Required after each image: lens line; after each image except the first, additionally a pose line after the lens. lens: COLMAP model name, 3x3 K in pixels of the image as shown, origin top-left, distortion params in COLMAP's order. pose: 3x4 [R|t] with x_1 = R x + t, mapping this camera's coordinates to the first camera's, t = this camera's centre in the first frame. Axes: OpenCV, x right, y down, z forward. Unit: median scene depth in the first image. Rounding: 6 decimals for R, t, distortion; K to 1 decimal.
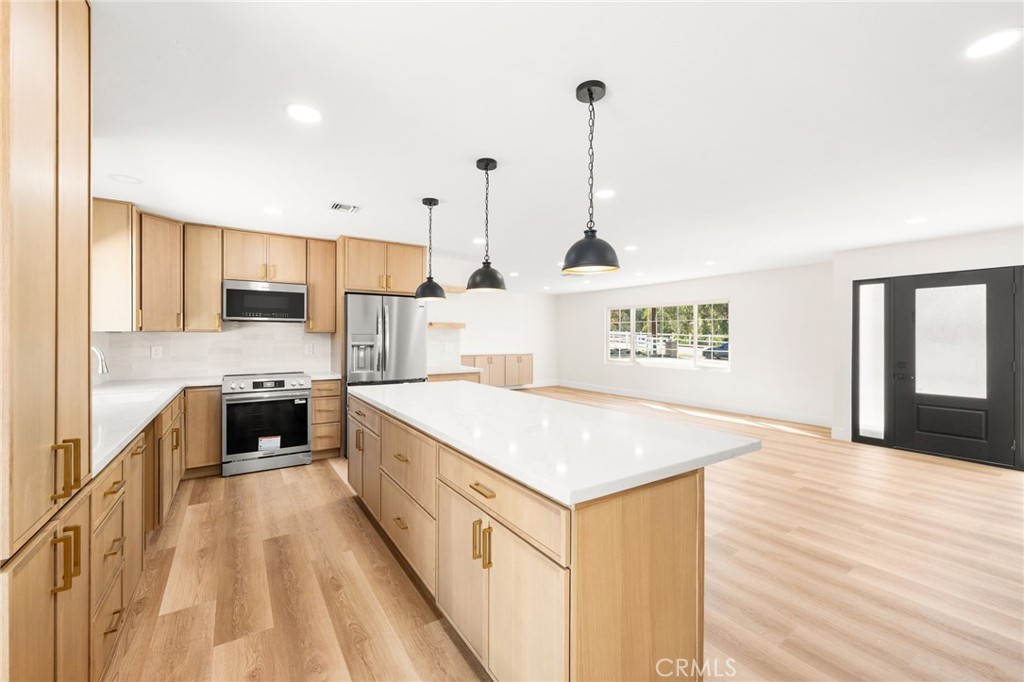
lens RADIAL K [[416.0, 0, 517.3], [0, 416.0, 343.2], [0, 0, 1]] dist [0.010820, 0.000027]
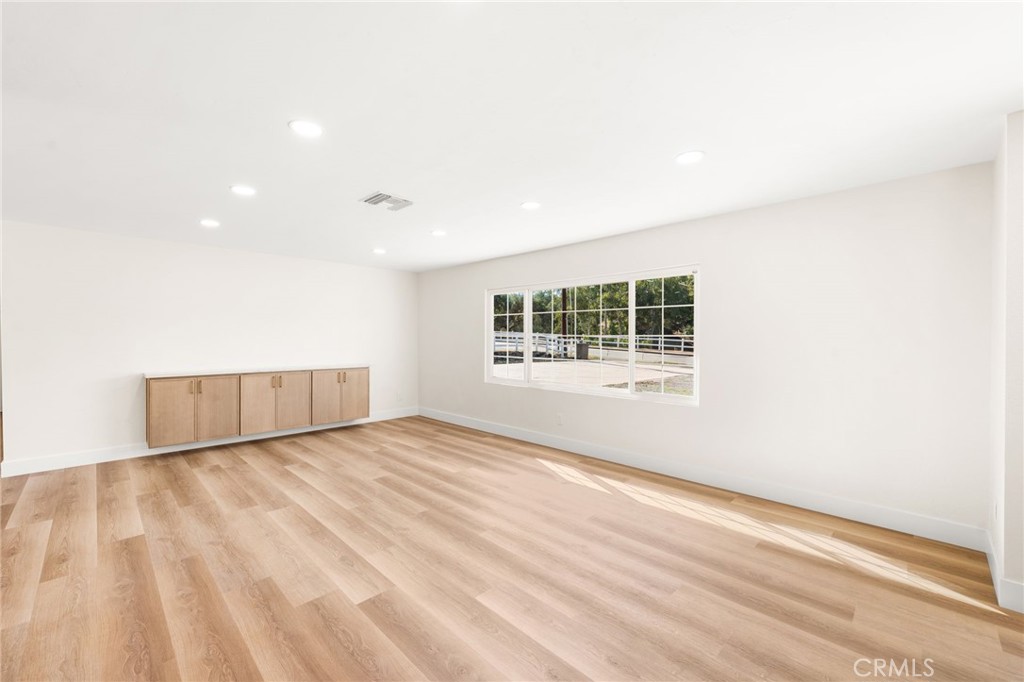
lens RADIAL K [[416.0, 0, 510.7], [0, 416.0, 339.7], [0, 0, 1]] dist [0.010820, 0.000027]
pose [[0.982592, -0.000603, 0.185775, 0.041129], [0.002668, 0.999937, -0.010866, -0.002377], [-0.185757, 0.011173, 0.982532, 0.121623]]
